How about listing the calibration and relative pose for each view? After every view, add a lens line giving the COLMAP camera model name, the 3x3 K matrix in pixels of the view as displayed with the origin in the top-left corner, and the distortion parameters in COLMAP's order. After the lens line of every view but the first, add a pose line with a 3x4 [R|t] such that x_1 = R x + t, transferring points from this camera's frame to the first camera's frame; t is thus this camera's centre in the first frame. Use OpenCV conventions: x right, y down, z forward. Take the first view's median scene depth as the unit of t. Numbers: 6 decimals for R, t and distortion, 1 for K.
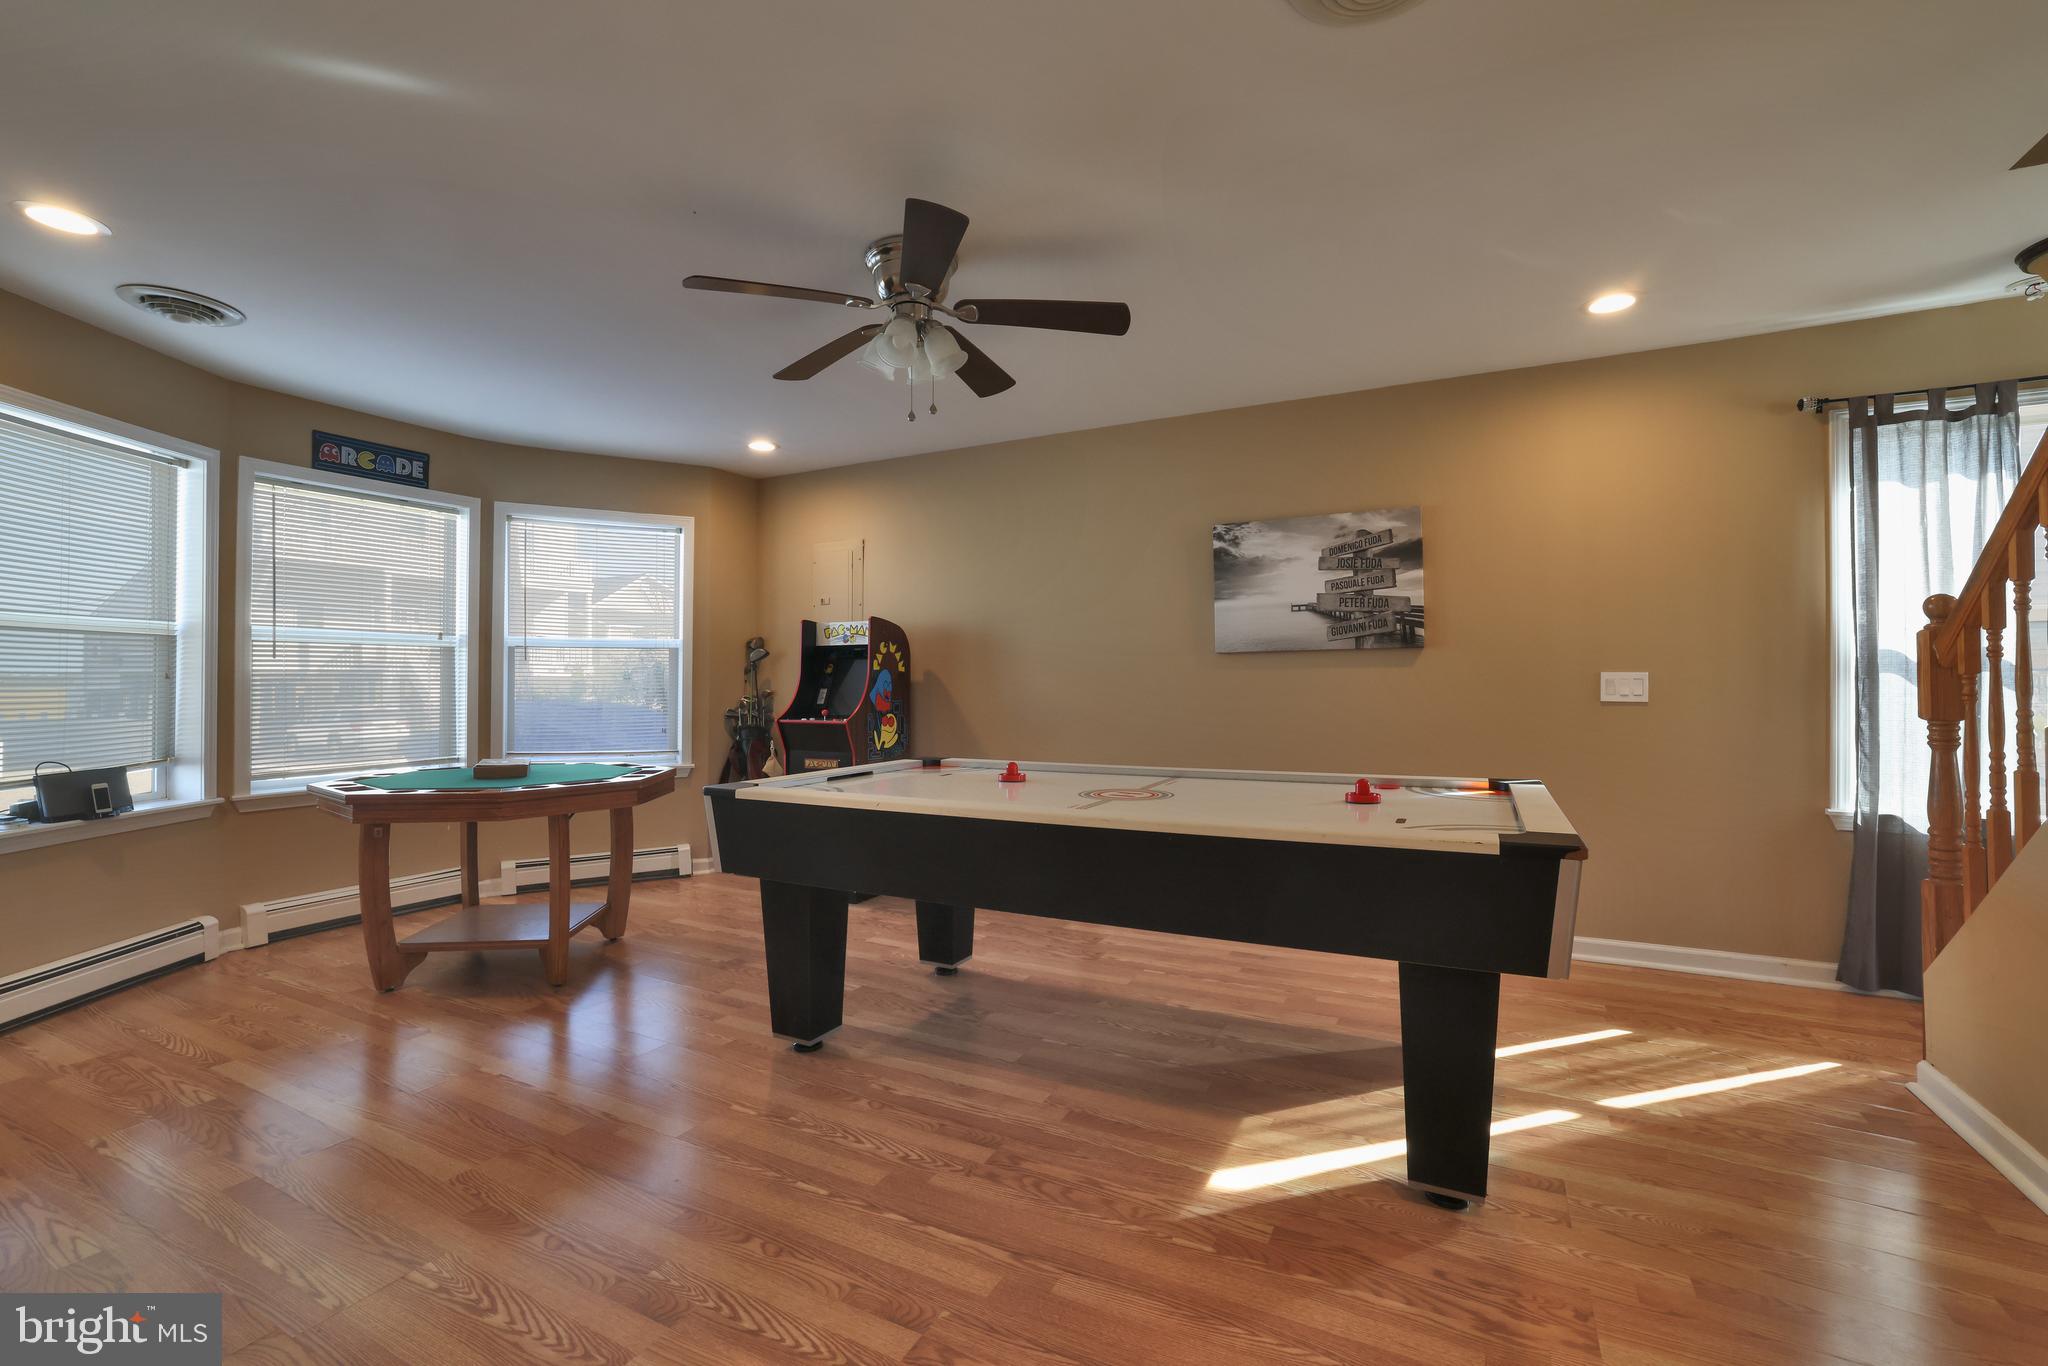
lens RADIAL K [[876.1, 0, 1027.0], [0, 876.1, 674.6], [0, 0, 1]] dist [-0.050813, 0.020614]
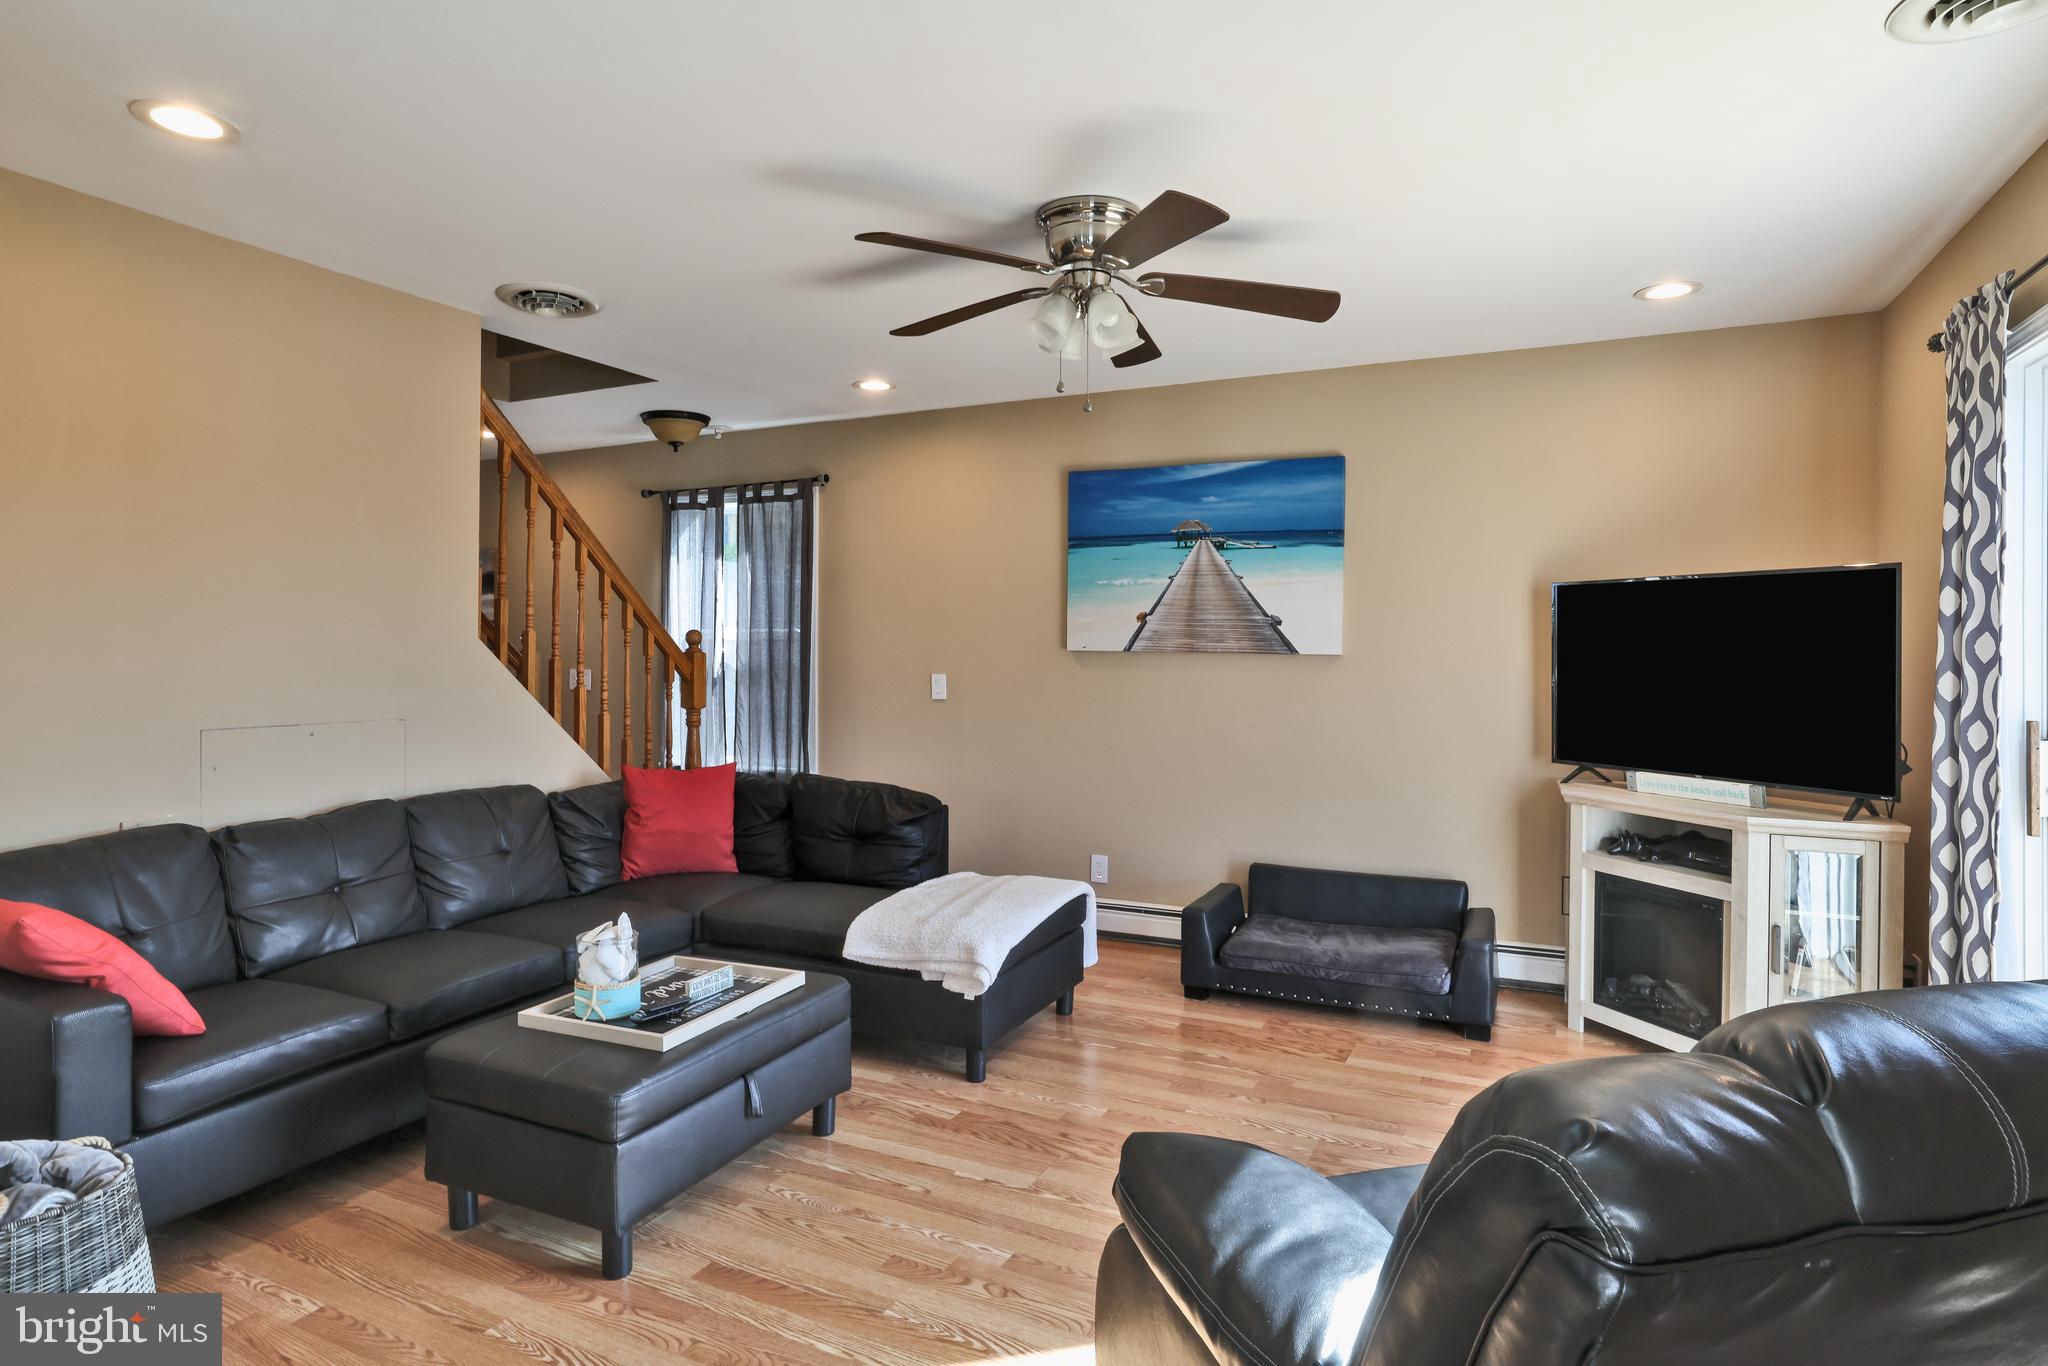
lens RADIAL K [[1088.0, 0, 1018.3], [0, 1088.0, 680.7], [0, 0, 1]] dist [-0.038632, 0.029646]
pose [[0.999996, 0.001812, 0.002202, 0.125982], [-0.001893, 0.999300, 0.037361, -0.004983], [-0.002133, -0.037365, 0.999299, -0.076408]]
